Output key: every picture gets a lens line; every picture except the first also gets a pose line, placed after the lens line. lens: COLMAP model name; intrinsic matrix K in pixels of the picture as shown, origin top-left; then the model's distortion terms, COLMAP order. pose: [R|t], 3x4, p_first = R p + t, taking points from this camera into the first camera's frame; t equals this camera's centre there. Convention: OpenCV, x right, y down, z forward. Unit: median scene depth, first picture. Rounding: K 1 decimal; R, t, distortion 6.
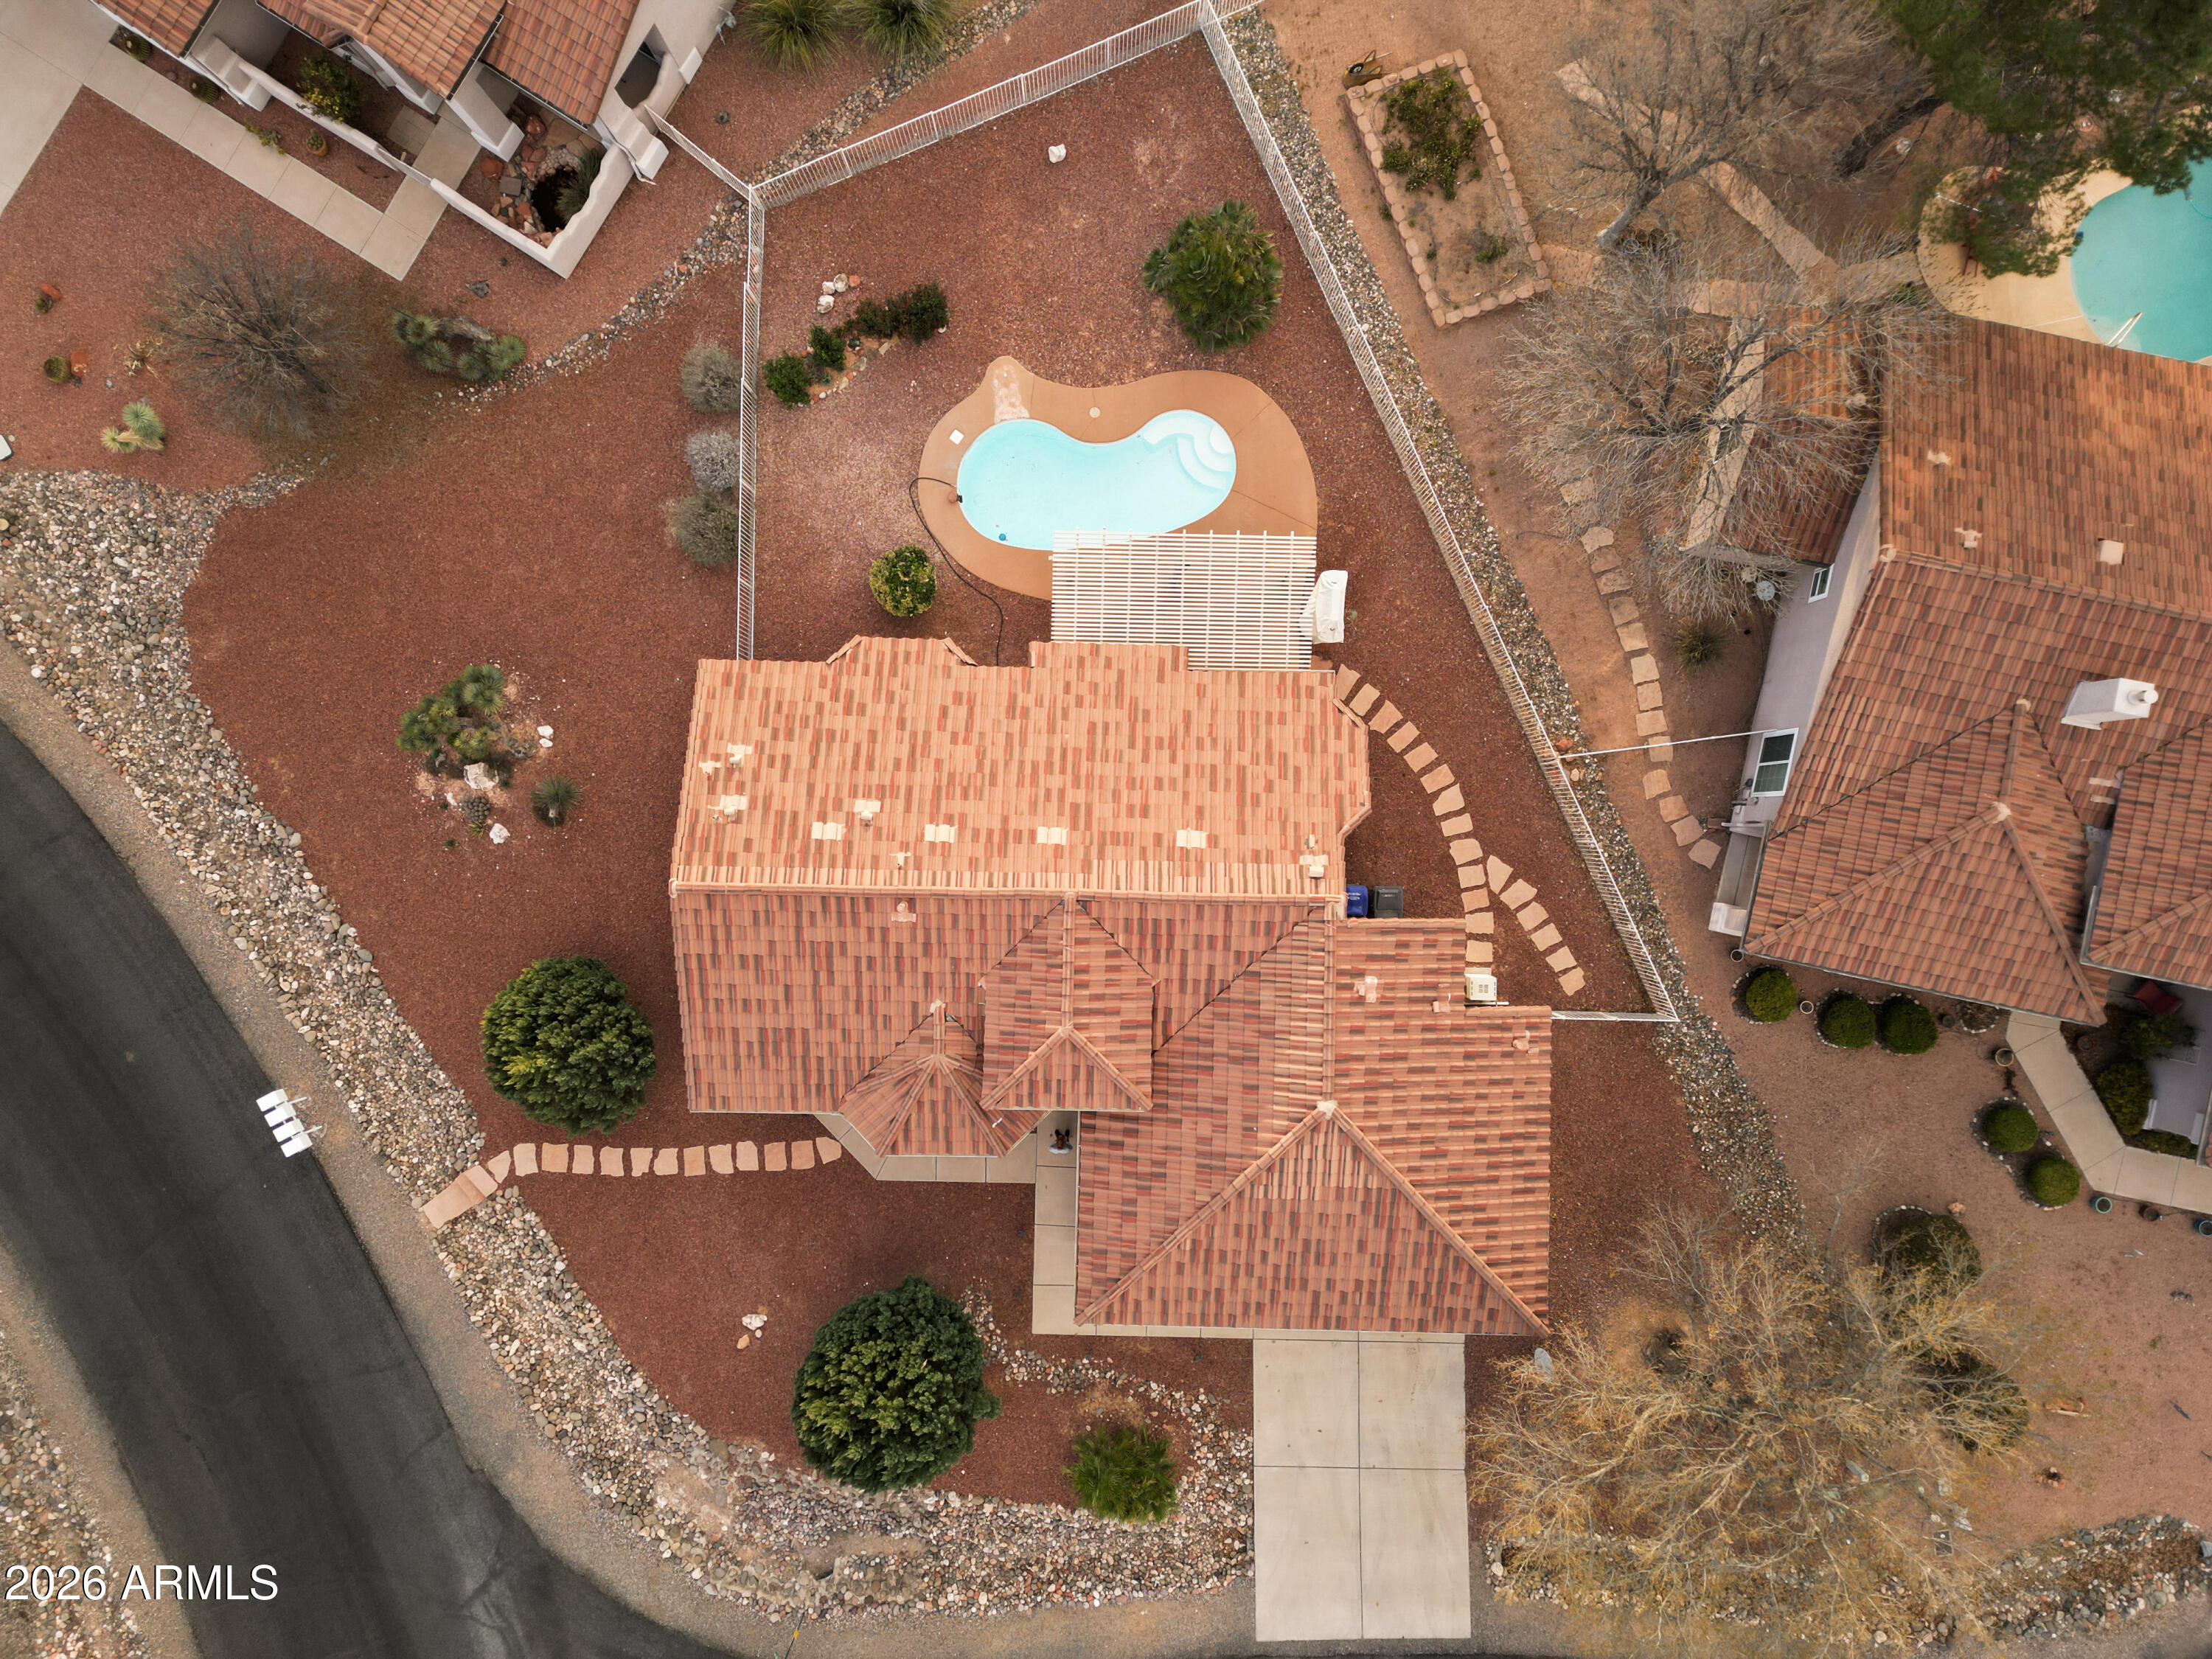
lens RADIAL K [[1537.1, 0, 1101.6], [0, 1537.1, 828.6], [0, 0, 1]] dist [0.075281, -0.074058]
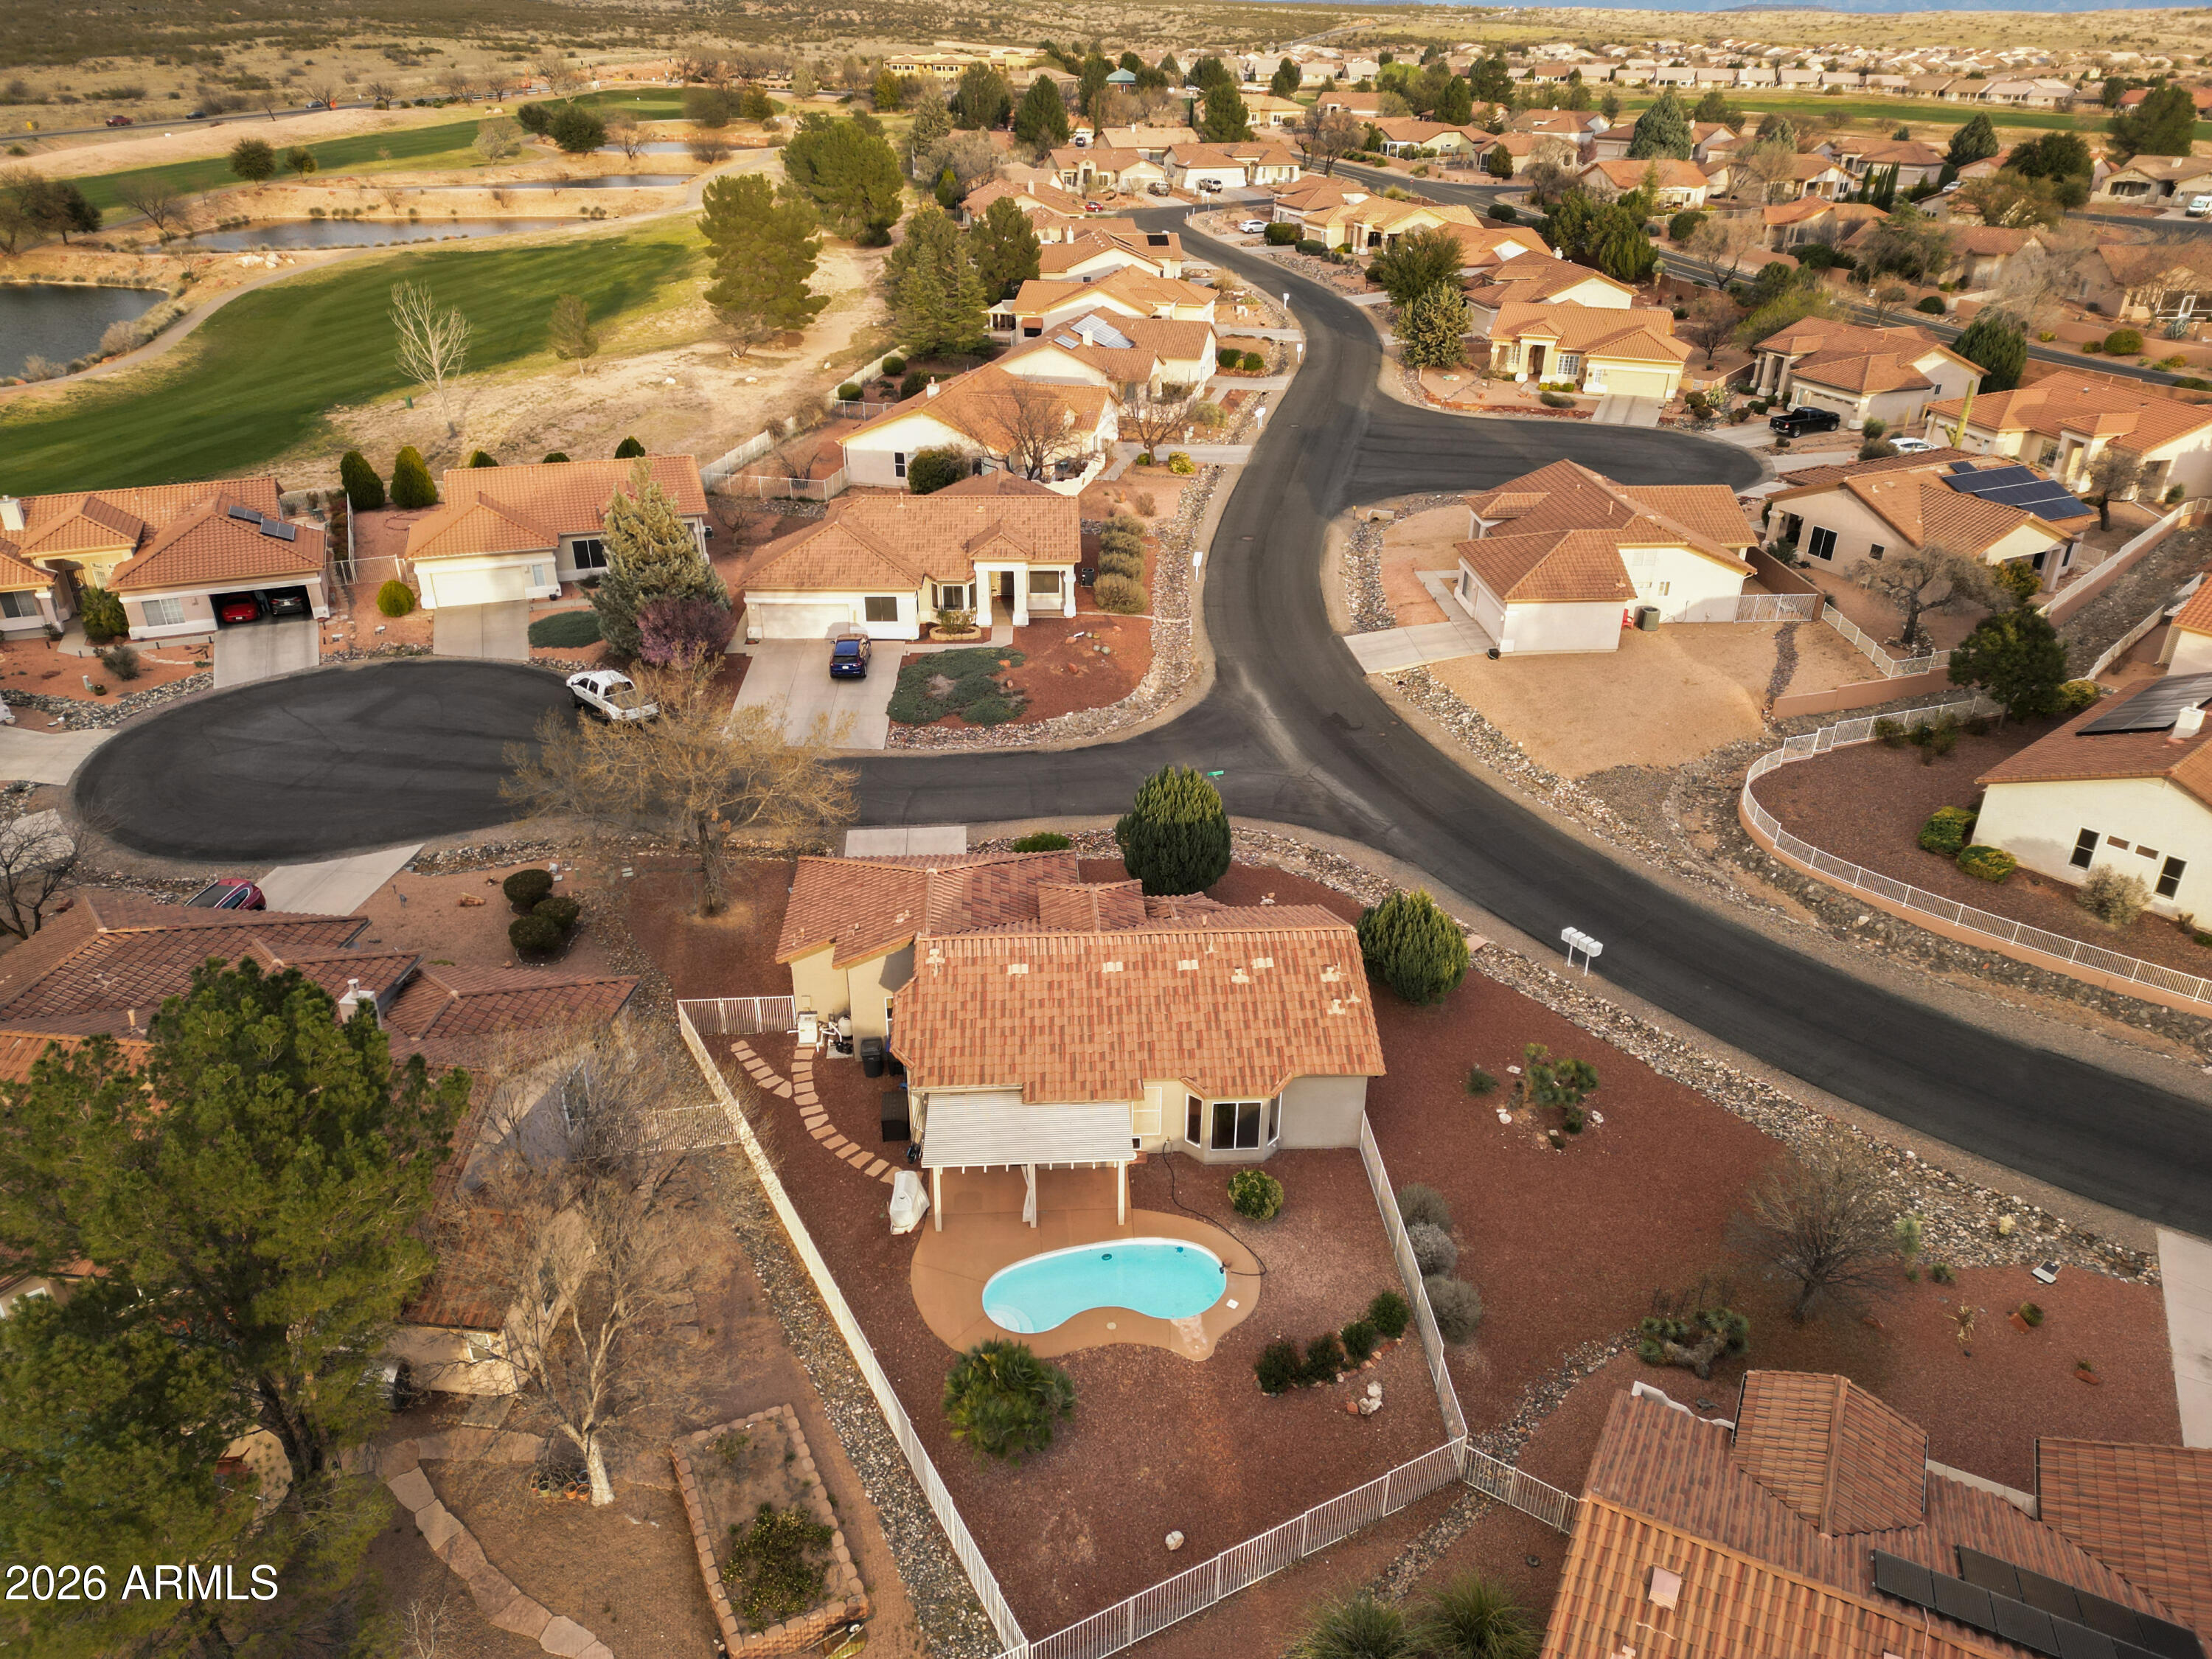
lens RADIAL K [[1537.1, 0, 1101.6], [0, 1537.1, 828.6], [0, 0, 1]] dist [0.075281, -0.074058]
pose [[-0.996715, 0.033240, -0.073852, 0.072525], [-0.080889, -0.453658, 0.887497, -1.089551], [-0.004003, 0.890556, 0.454856, 0.181976]]
